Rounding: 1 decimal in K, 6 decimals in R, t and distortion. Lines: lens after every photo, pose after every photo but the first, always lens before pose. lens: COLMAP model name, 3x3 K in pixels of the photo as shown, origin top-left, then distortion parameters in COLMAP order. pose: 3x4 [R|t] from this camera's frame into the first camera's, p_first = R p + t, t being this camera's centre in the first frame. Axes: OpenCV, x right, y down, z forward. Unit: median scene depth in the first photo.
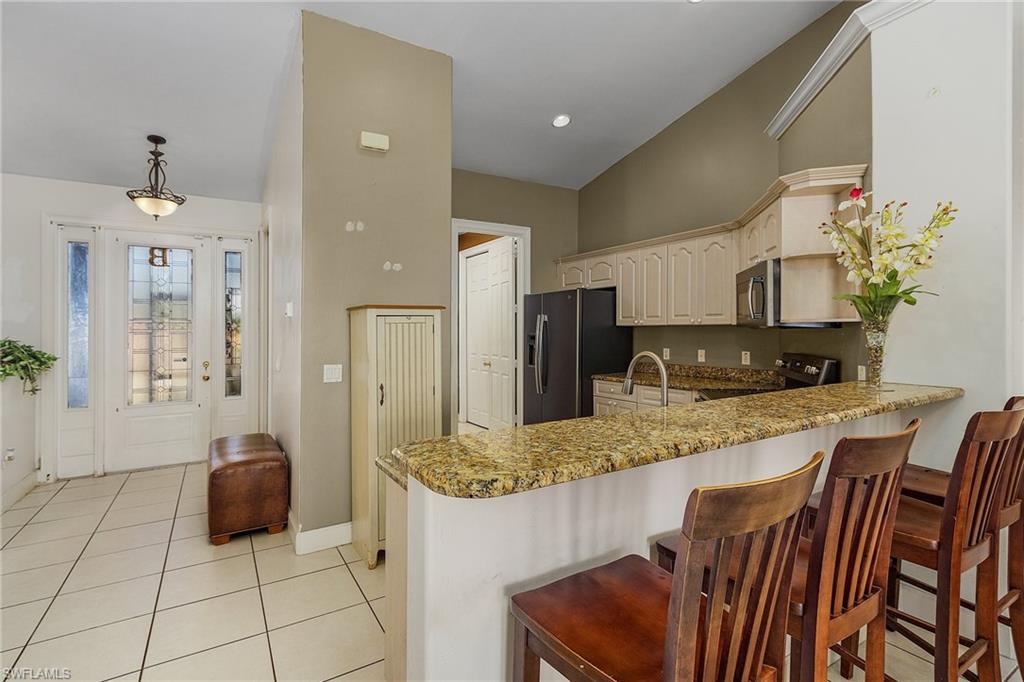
lens RADIAL K [[480.5, 0, 507.0], [0, 480.5, 328.6], [0, 0, 1]] dist [0.010185, -0.000882]
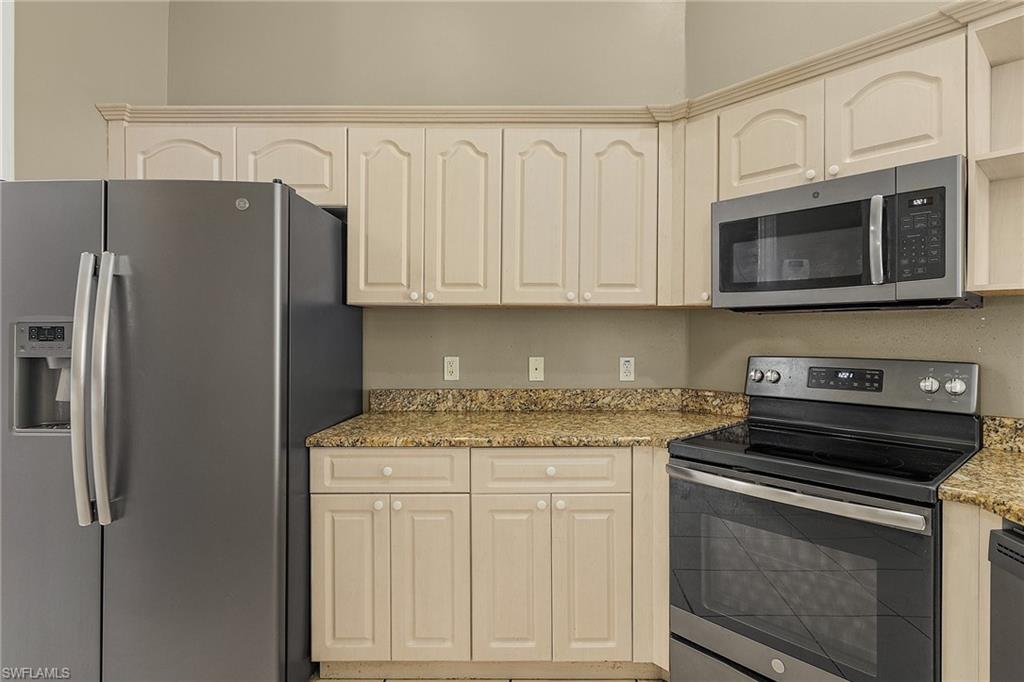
lens RADIAL K [[524.1, 0, 518.6], [0, 524.1, 337.6], [0, 0, 1]] dist [0.002631, -0.001042]
pose [[0.519734, 0.007486, 0.854295, -0.080217], [-0.009511, 0.999950, -0.002977, 0.024927], [-0.854275, -0.006578, 0.519779, 0.714281]]
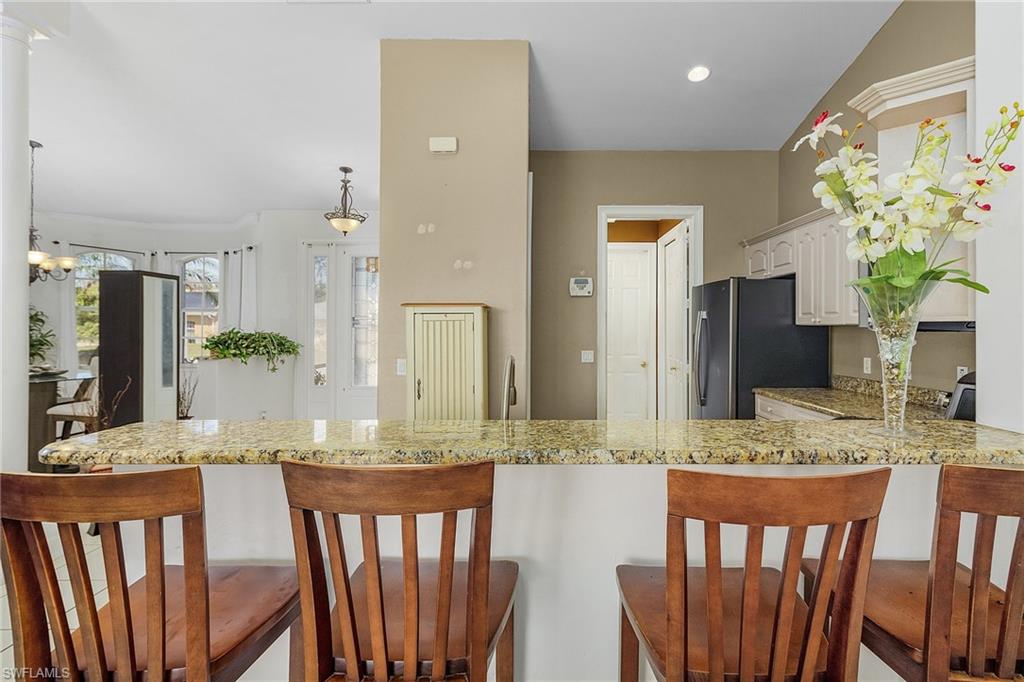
lens RADIAL K [[524.1, 0, 527.3], [0, 524.1, 319.8], [0, 0, 1]] dist [0.002631, -0.001042]
pose [[0.859366, 0.002748, -0.511353, 0.318923], [-0.008934, 0.999914, -0.009641, -0.002433], [0.511283, 0.012853, 0.859317, 0.088976]]
